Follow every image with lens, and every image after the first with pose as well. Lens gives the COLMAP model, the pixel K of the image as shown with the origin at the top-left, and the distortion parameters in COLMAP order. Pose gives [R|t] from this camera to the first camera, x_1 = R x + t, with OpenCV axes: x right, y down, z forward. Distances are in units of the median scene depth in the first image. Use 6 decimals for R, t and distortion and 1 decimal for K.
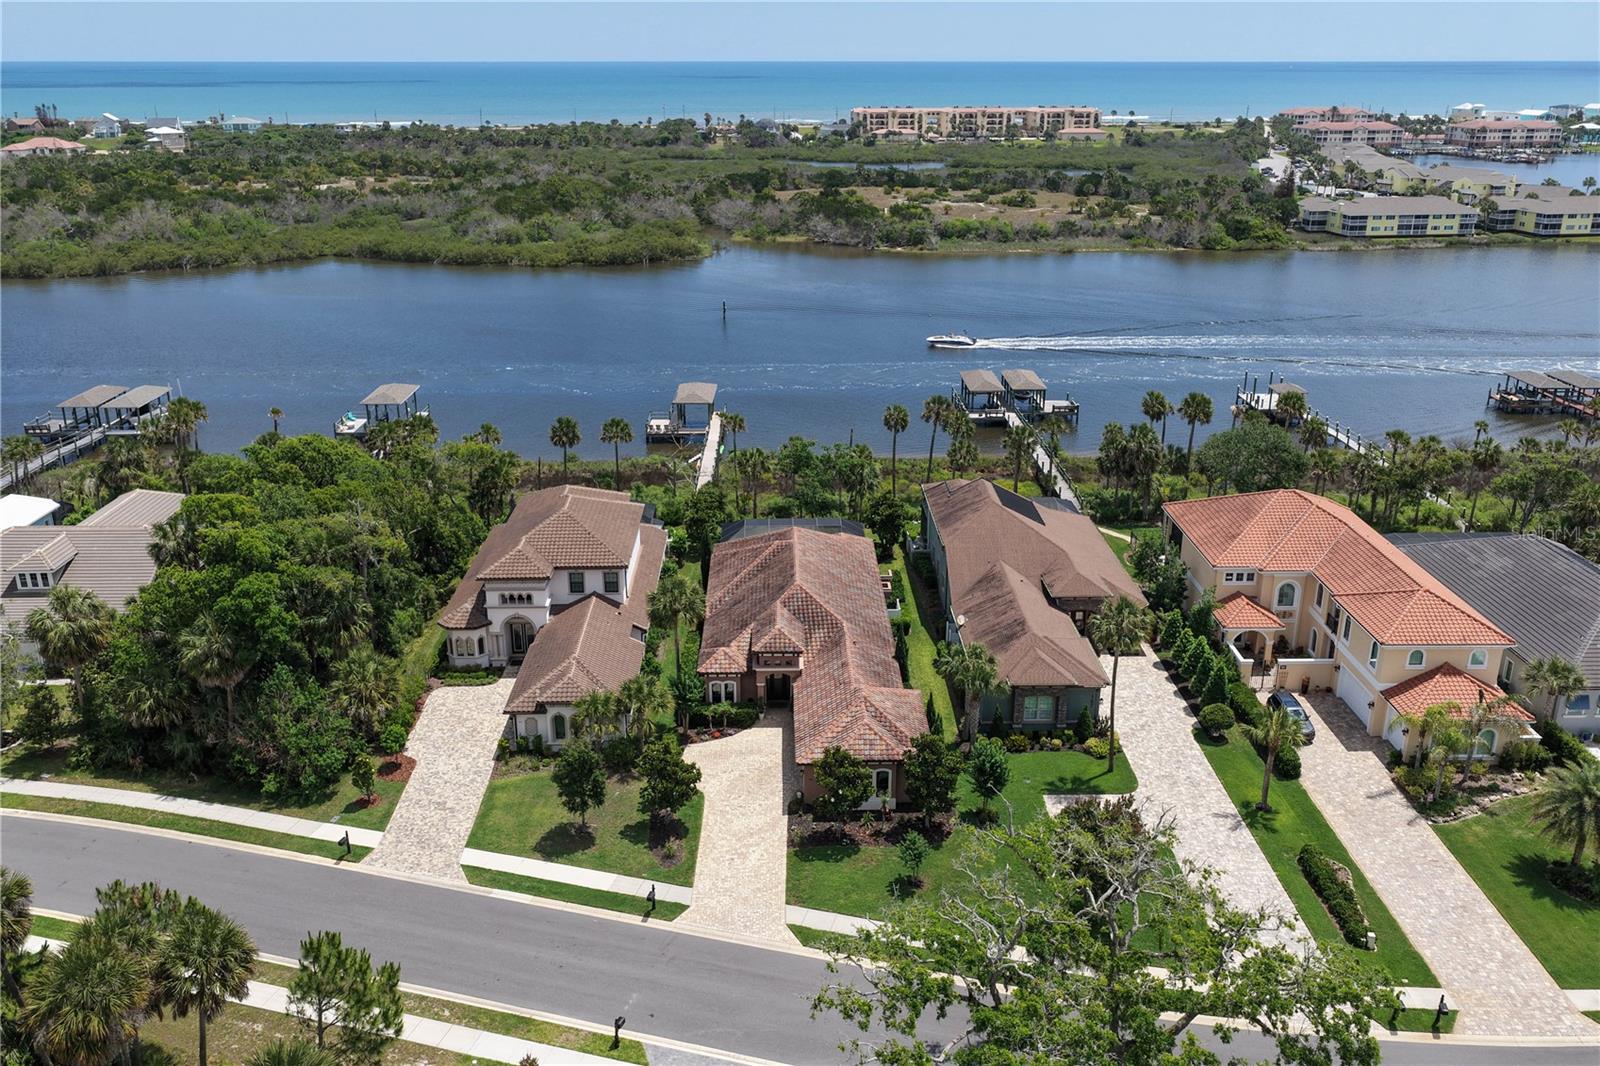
lens RADIAL K [[1328.1, 0, 800.0], [0, 1328.1, 533.0], [0, 0, 1]] dist [-0.012358, 0.025793]
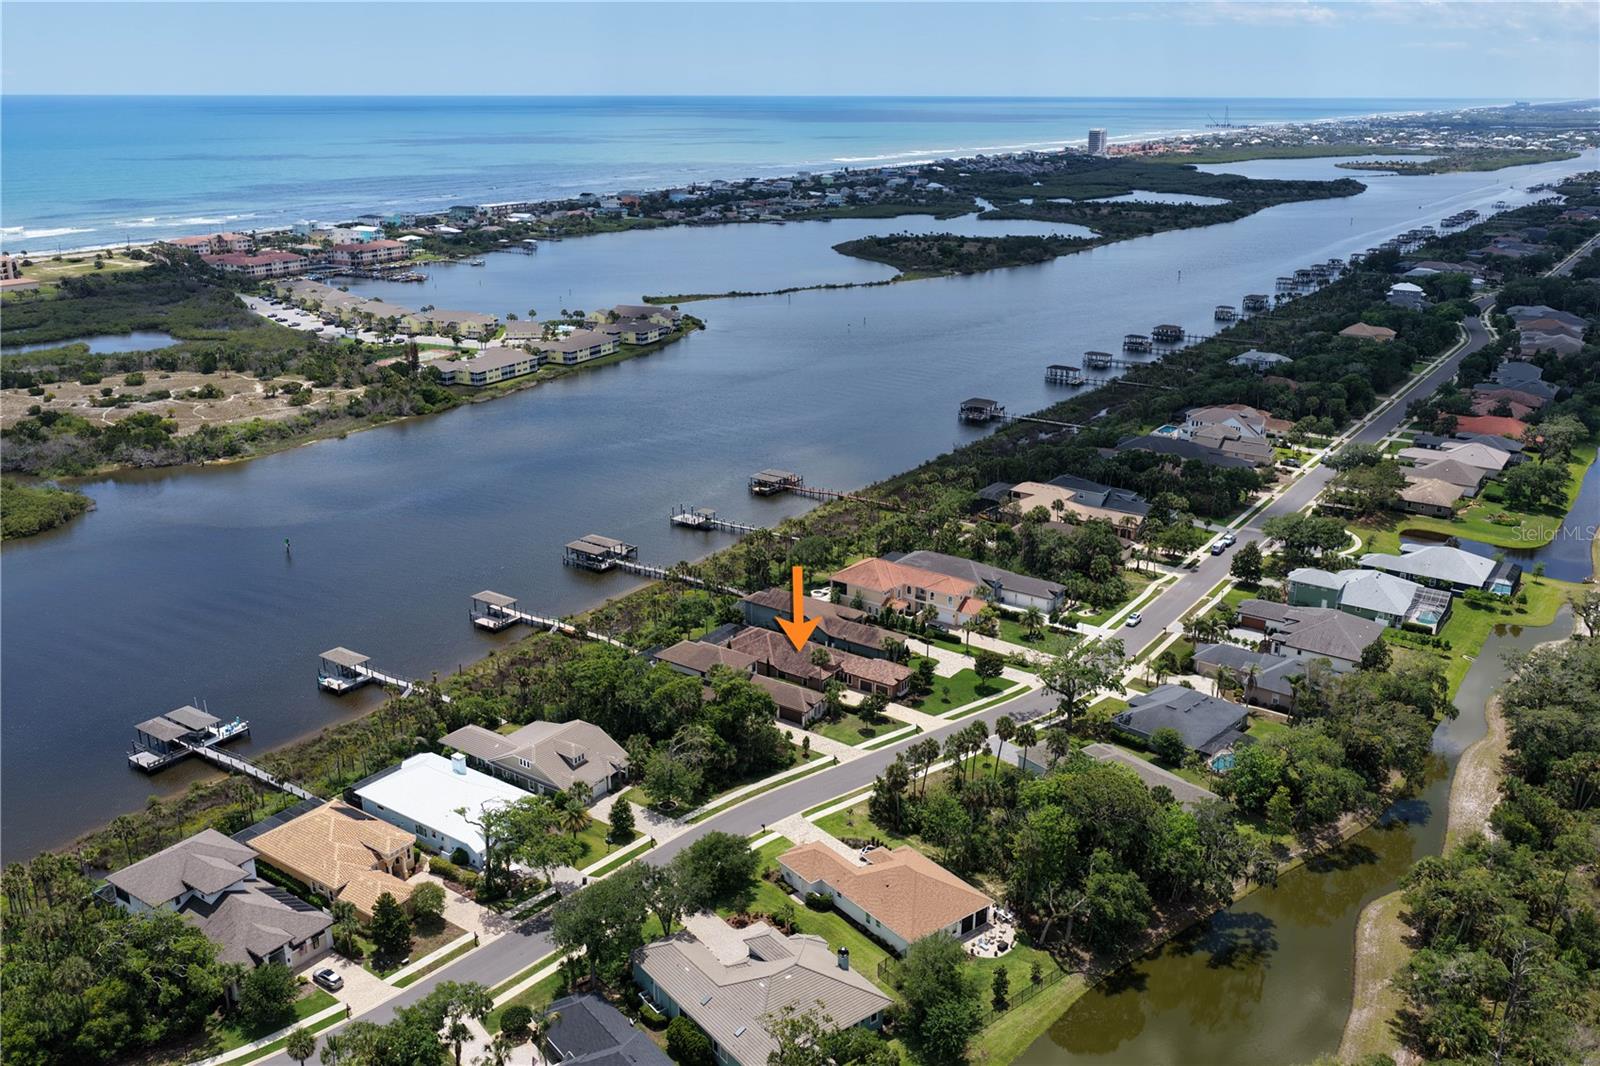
lens RADIAL K [[1328.1, 0, 800.0], [0, 1328.1, 533.0], [0, 0, 1]] dist [-0.012358, 0.025793]
pose [[0.588568, -0.254487, 0.767349, -0.570725], [0.270418, 0.956462, 0.109791, -0.133662], [-0.761880, 0.142886, 0.631761, -0.198948]]
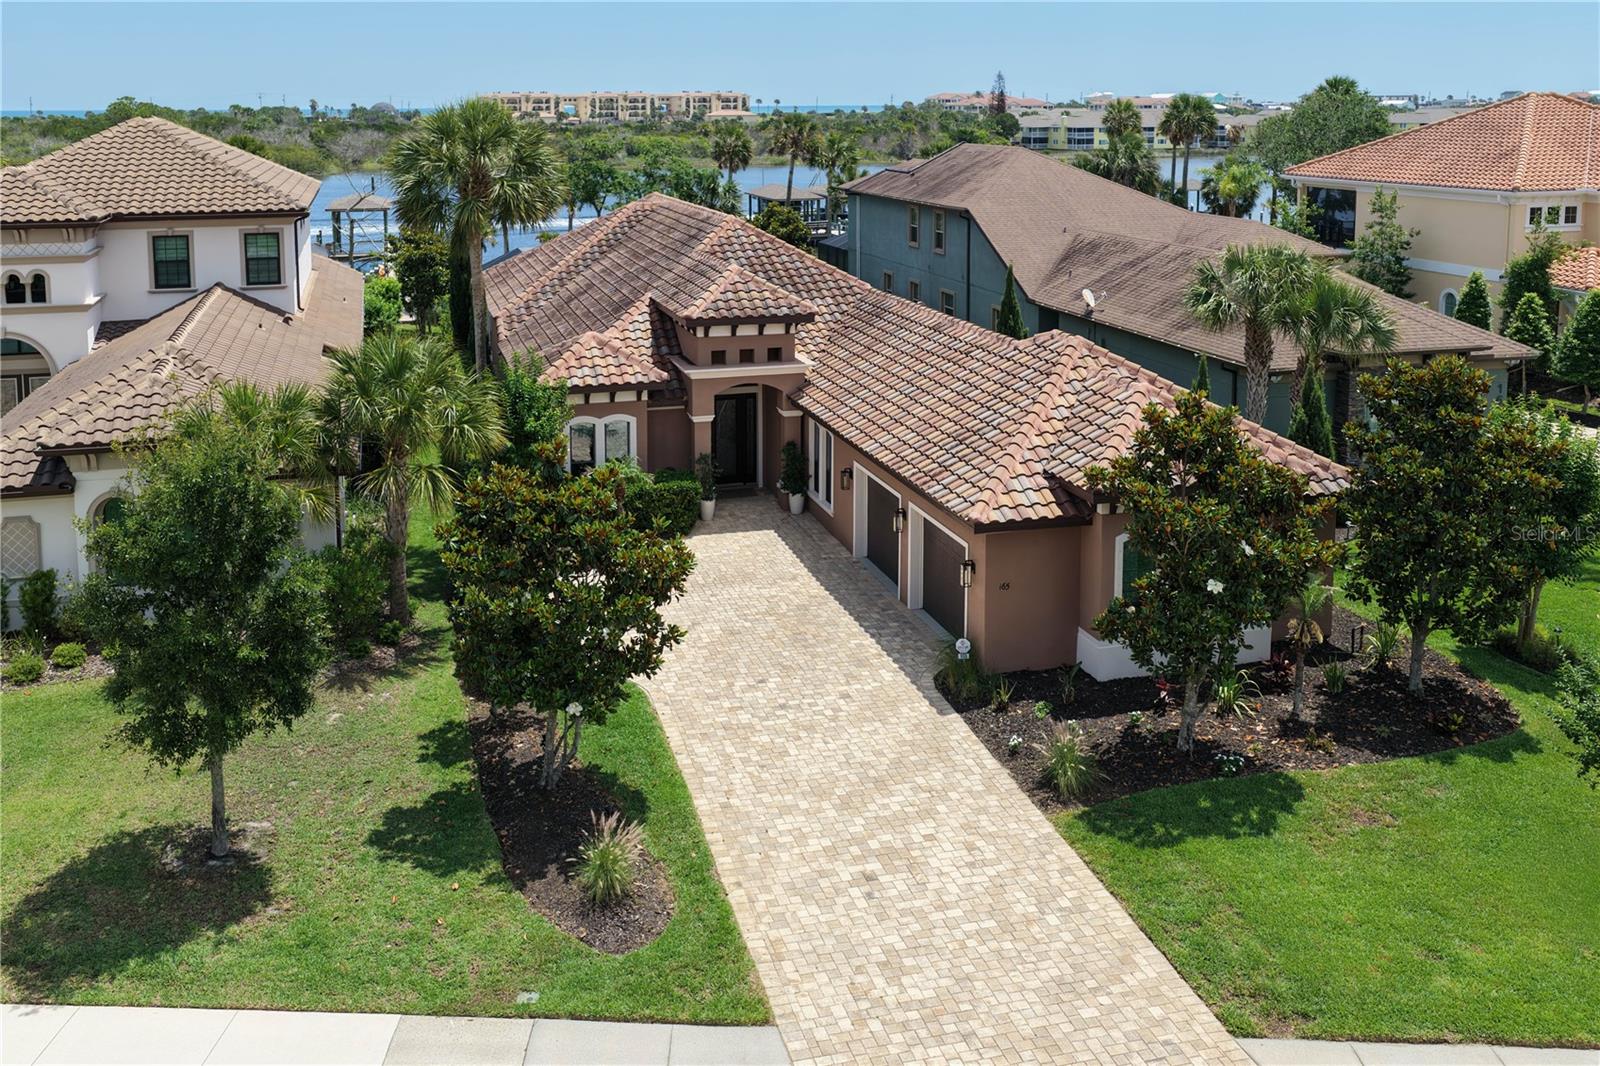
lens RADIAL K [[1416.5, 0, 743.6], [0, 1416.5, 260.5], [0, 0, 1]] dist [-0.003628, 0.006638]
pose [[0.972179, -0.030446, 0.232250, -0.029351], [0.083660, 0.971252, -0.222869, 0.043110], [-0.218788, 0.236099, 0.946778, 0.164541]]
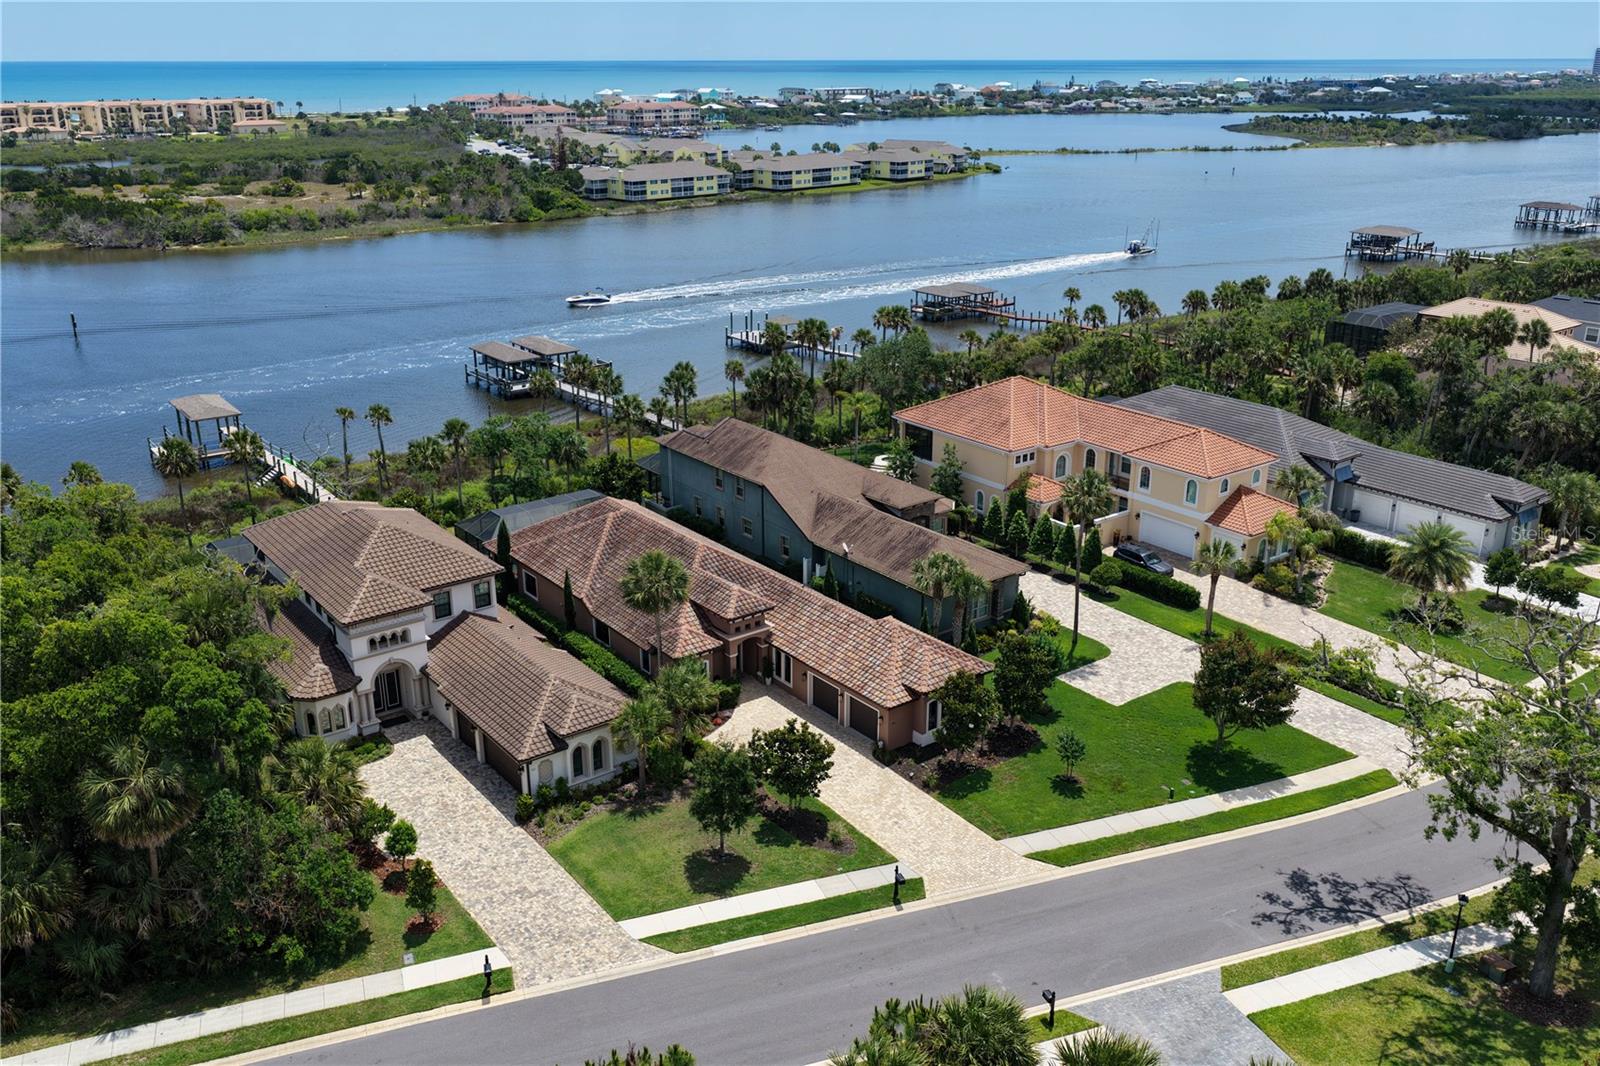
lens RADIAL K [[1328.1, 0, 800.0], [0, 1328.1, 533.0], [0, 0, 1]] dist [-0.012358, 0.025793]
pose [[0.805290, -0.201255, 0.557677, -0.127046], [0.201196, 0.977570, 0.062259, -0.003333], [-0.557699, 0.062066, 0.827720, 0.063197]]
